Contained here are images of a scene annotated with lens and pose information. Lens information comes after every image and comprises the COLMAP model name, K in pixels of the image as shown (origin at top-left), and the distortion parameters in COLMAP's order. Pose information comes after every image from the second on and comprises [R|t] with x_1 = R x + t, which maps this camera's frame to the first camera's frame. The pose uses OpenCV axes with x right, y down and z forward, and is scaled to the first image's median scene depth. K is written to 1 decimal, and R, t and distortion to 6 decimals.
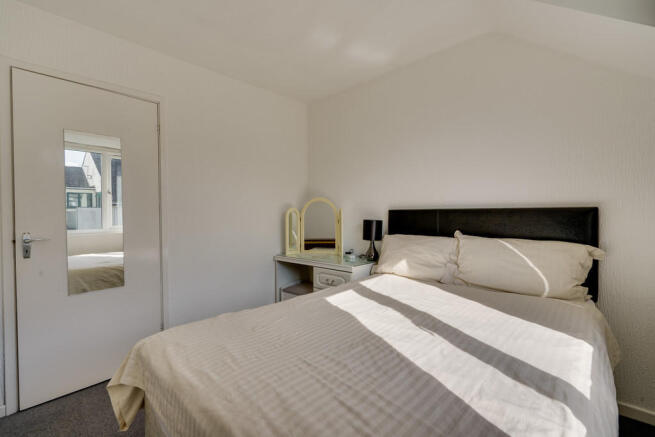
lens RADIAL K [[294.7, 0, 327.5], [0, 294.7, 218.5], [0, 0, 1]] dist [-0.001338, 0.000664]
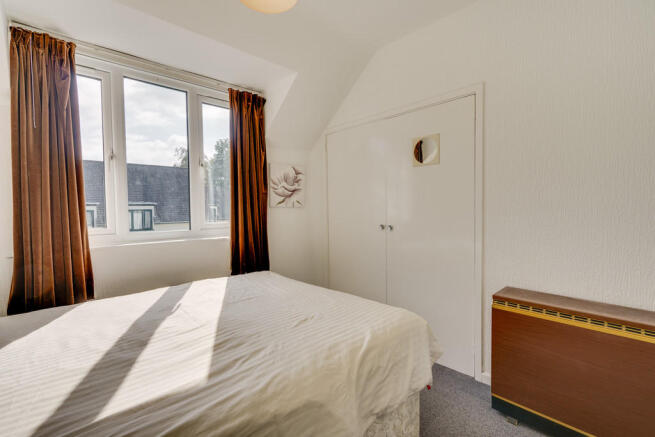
lens RADIAL K [[294.7, 0, 327.5], [0, 294.7, 218.5], [0, 0, 1]] dist [-0.001338, 0.000664]
pose [[-0.998443, 0.014357, 0.053908, -0.206238], [0.016171, 0.999312, 0.033374, -0.014987], [-0.053392, 0.034194, -0.997988, 1.204139]]
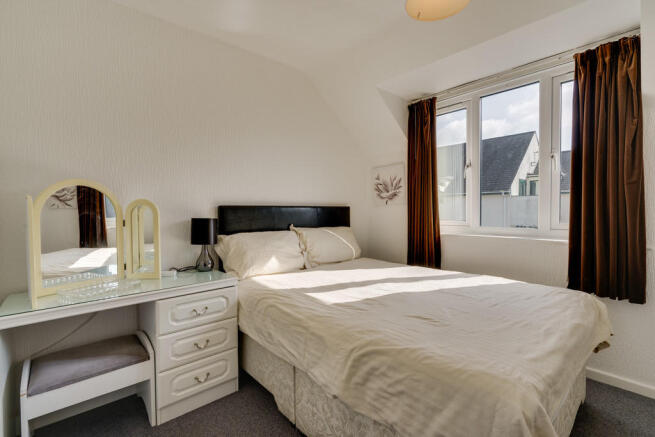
lens RADIAL K [[294.7, 0, 327.5], [0, 294.7, 218.5], [0, 0, 1]] dist [-0.001338, 0.000664]
pose [[0.072307, -0.026889, 0.997020, -0.740142], [0.009750, 0.999608, 0.026252, -0.013872], [-0.997335, 0.007822, 0.072541, 0.769706]]
